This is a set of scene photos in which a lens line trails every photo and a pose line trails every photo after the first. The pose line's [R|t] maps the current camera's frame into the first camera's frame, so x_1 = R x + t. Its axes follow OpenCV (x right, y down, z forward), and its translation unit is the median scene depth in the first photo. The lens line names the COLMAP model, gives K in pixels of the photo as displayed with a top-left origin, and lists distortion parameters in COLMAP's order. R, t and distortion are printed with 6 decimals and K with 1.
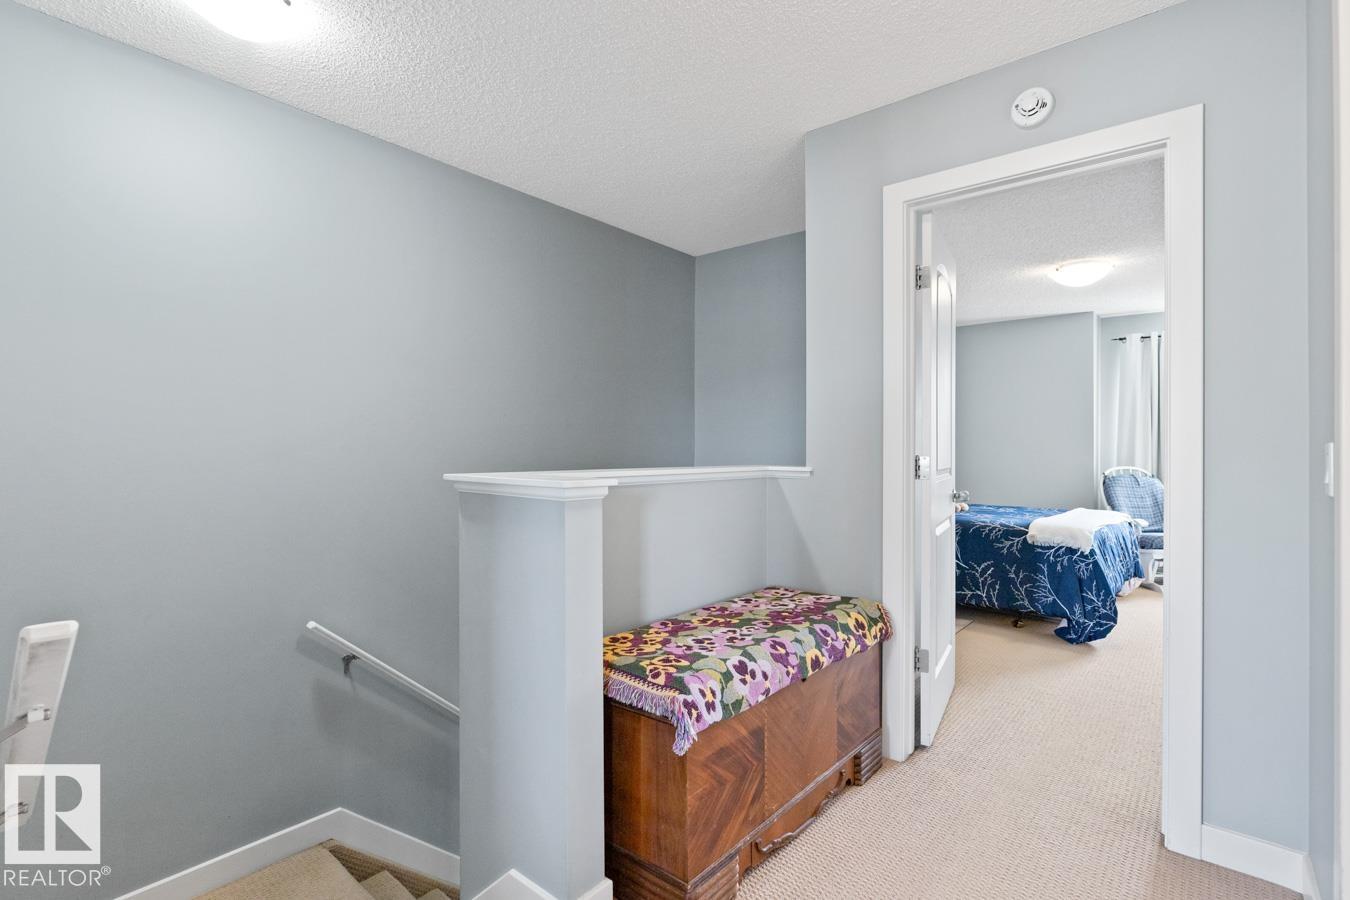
lens RADIAL K [[648.4, 0, 674.4], [0, 648.4, 454.0], [0, 0, 1]] dist [-0.003098, -0.000243]
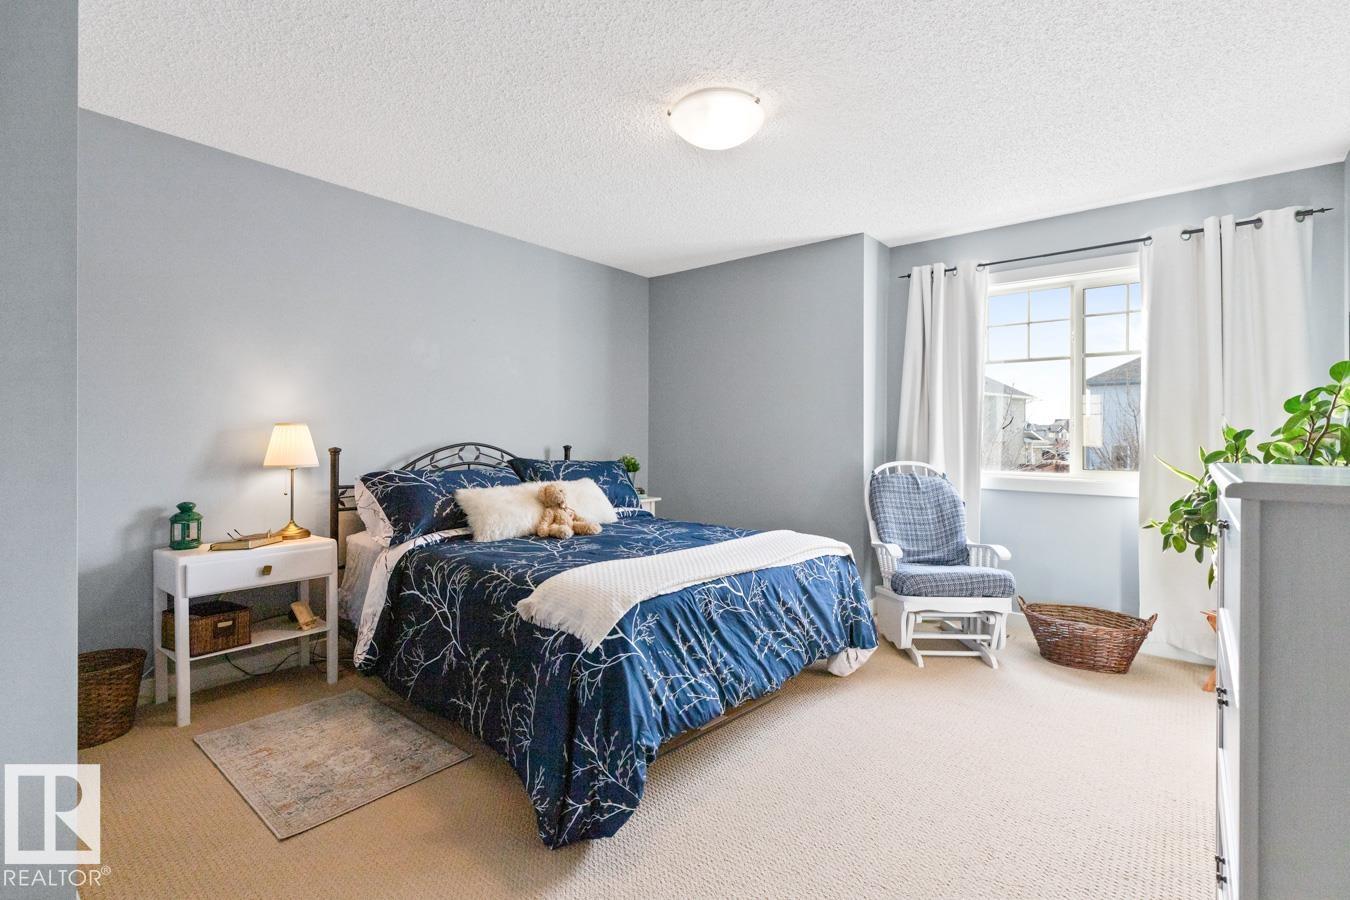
lens RADIAL K [[621.4, 0, 674.0], [0, 621.4, 444.8], [0, 0, 1]] dist [0.002007, -0.001048]
pose [[0.999983, -0.001916, 0.005496, 0.685138], [0.001916, 0.999998, -0.000016, 0.002212], [-0.005496, 0.000027, 0.999985, 0.535177]]
